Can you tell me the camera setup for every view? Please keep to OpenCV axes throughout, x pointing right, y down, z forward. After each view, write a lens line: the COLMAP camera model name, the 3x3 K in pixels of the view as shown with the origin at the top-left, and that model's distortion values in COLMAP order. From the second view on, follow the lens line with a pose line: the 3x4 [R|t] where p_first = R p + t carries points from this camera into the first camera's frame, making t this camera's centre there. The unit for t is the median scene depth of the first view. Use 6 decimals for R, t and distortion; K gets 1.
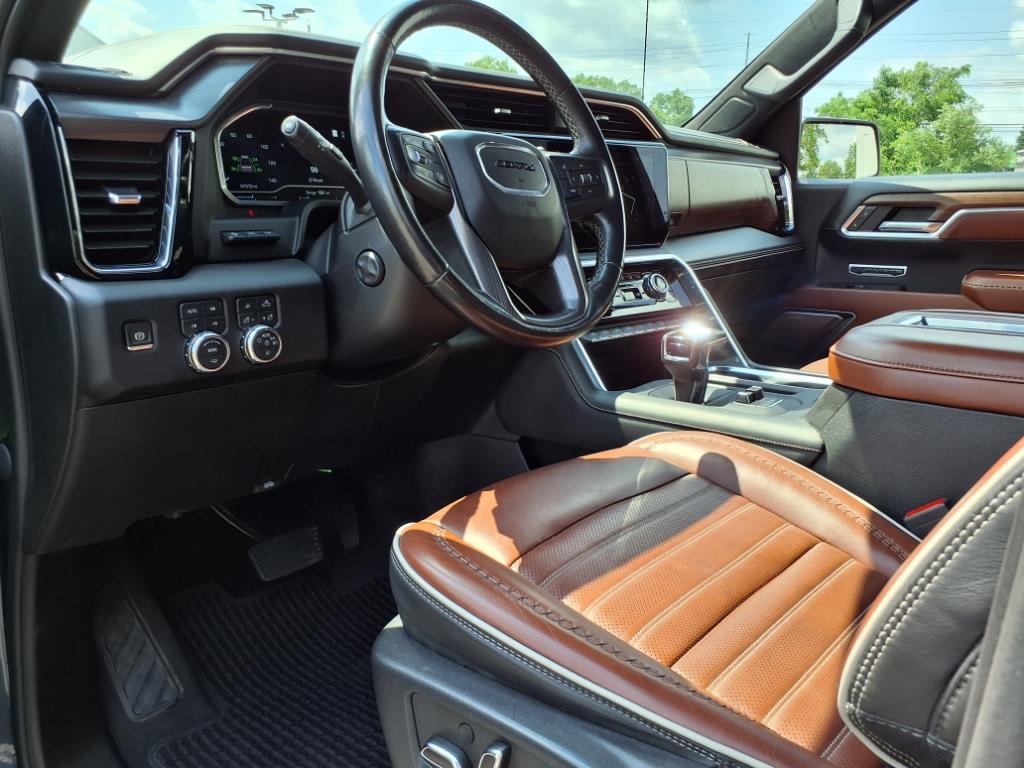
lens RADIAL K [[783.6, 0, 560.8], [0, 783.6, 383.2], [0, 0, 1]] dist [0.007993, -0.002937]
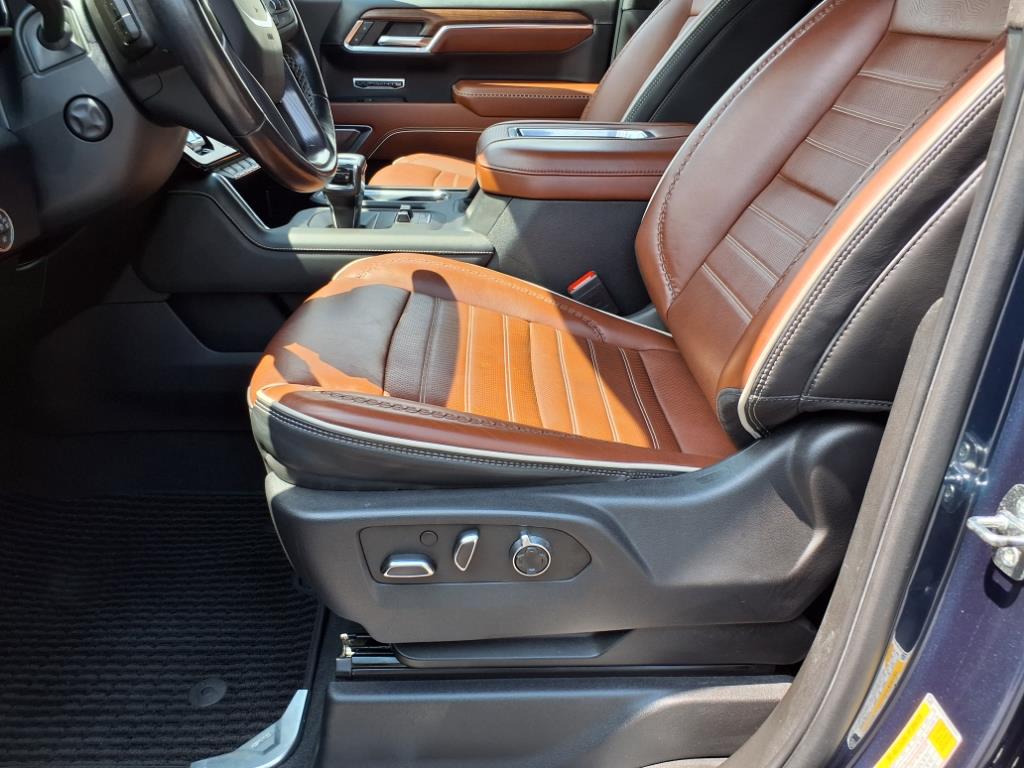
lens RADIAL K [[790.0, 0, 512.8], [0, 790.0, 400.8], [0, 0, 1]] dist [-0.075382, 0.004148]
pose [[0.756582, -0.271209, 0.595003, -0.359560], [0.112684, 0.950395, 0.289916, -0.036190], [-0.644116, -0.152298, 0.749613, 0.045197]]
